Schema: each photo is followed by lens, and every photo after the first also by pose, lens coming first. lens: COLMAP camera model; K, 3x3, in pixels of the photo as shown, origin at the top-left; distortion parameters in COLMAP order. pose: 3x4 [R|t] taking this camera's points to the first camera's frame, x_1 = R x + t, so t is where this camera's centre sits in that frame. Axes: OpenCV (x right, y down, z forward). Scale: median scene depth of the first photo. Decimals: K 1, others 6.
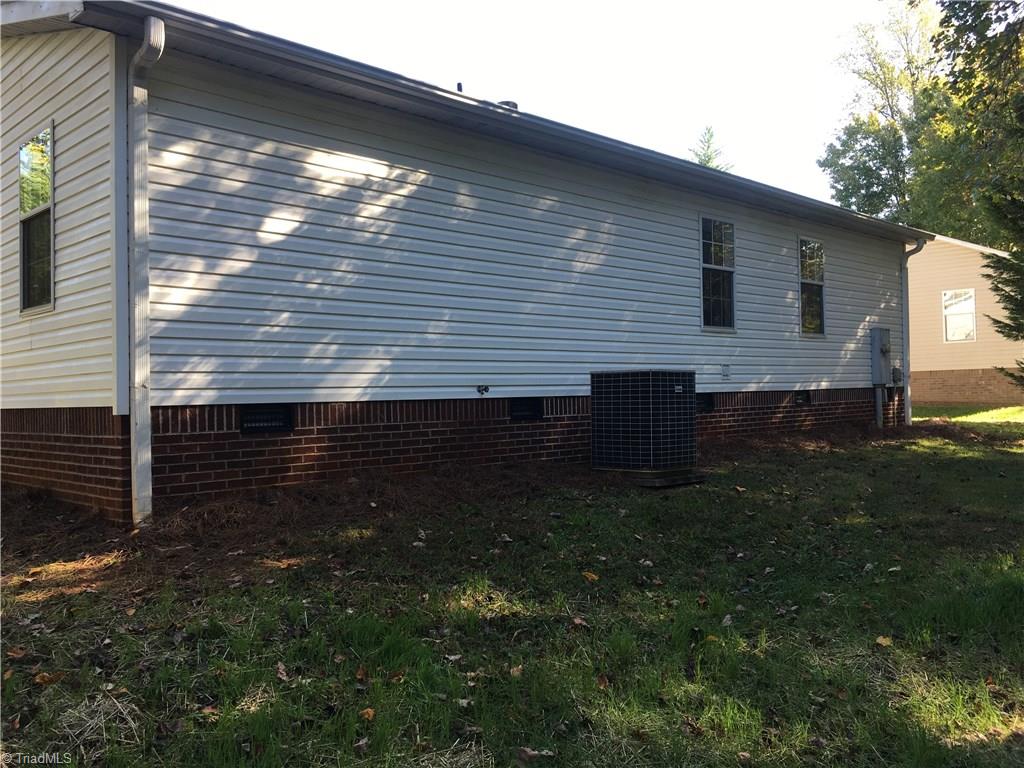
lens RADIAL K [[872.3, 0, 512.0], [0, 872.3, 384.0], [0, 0, 1]] dist [0.005939, -0.002189]
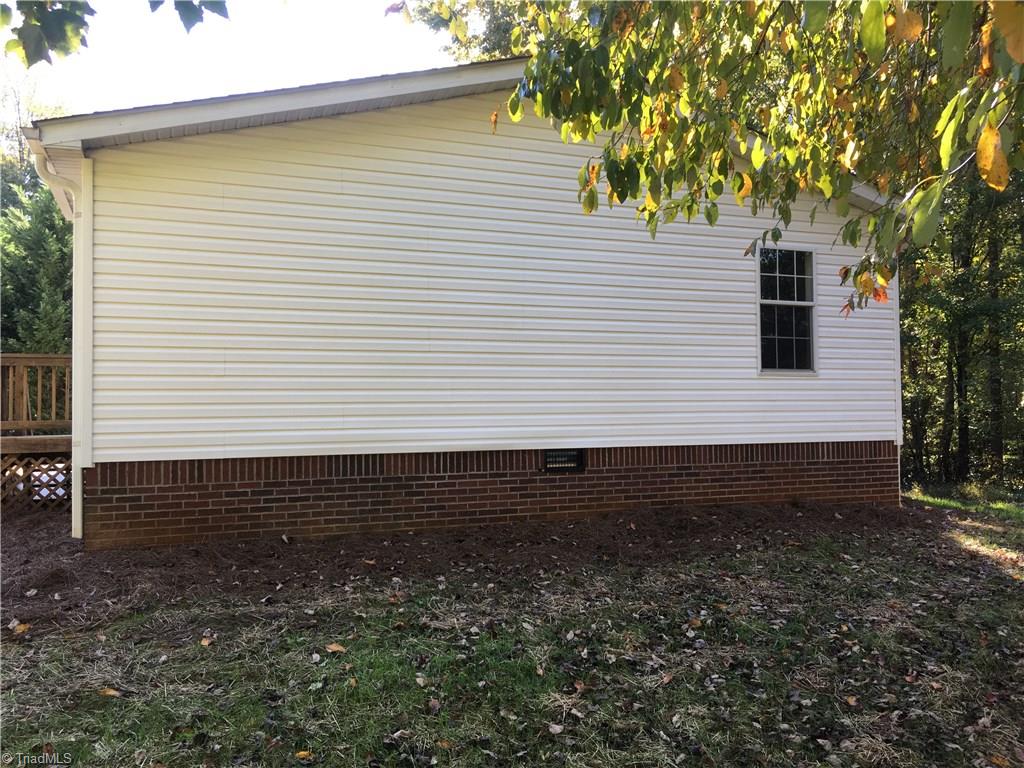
lens RADIAL K [[872.3, 0, 512.0], [0, 872.3, 384.0], [0, 0, 1]] dist [0.005939, -0.002189]
pose [[0.925022, -0.035203, -0.378278, 0.323463], [0.019140, 0.998752, -0.046142, -0.011186], [0.379430, 0.035442, 0.924541, 0.051188]]
